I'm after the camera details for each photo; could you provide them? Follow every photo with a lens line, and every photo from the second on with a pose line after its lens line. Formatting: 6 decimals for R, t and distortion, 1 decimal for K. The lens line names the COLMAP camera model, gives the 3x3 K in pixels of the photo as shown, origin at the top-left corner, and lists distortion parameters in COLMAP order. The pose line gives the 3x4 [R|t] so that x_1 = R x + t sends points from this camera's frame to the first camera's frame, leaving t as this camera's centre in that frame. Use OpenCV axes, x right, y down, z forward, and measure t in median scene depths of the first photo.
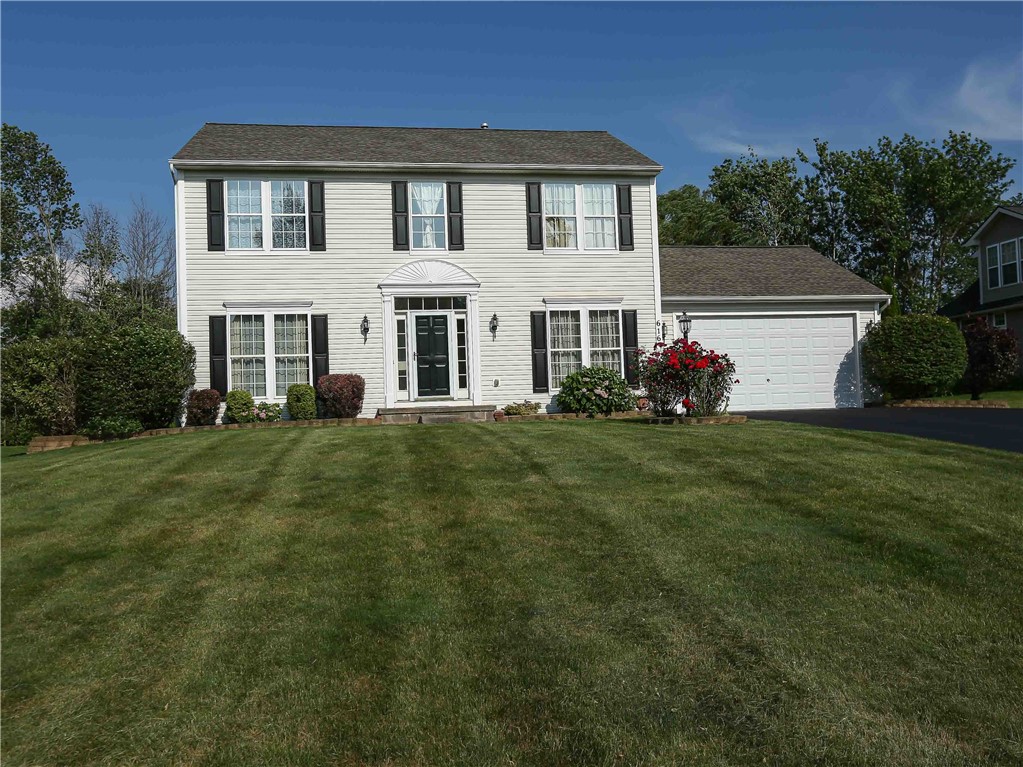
lens RADIAL K [[825.6, 0, 511.6], [0, 825.6, 382.8], [0, 0, 1]] dist [0.012301, -0.001565]
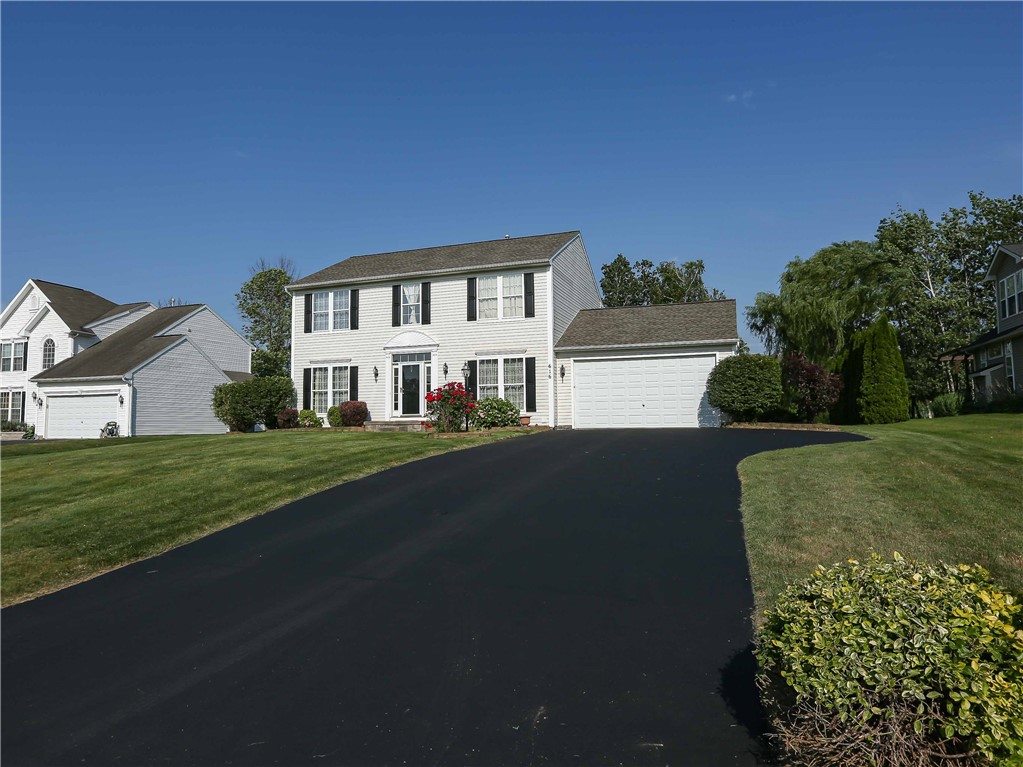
lens RADIAL K [[564.6, 0, 512.1], [0, 564.6, 385.4], [0, 0, 1]] dist [0.005410, 0.000843]
pose [[0.891914, -0.007852, -0.452136, 0.585050], [-0.002852, 0.999732, -0.022989, -0.015668], [0.452195, 0.021793, 0.891653, 0.090503]]
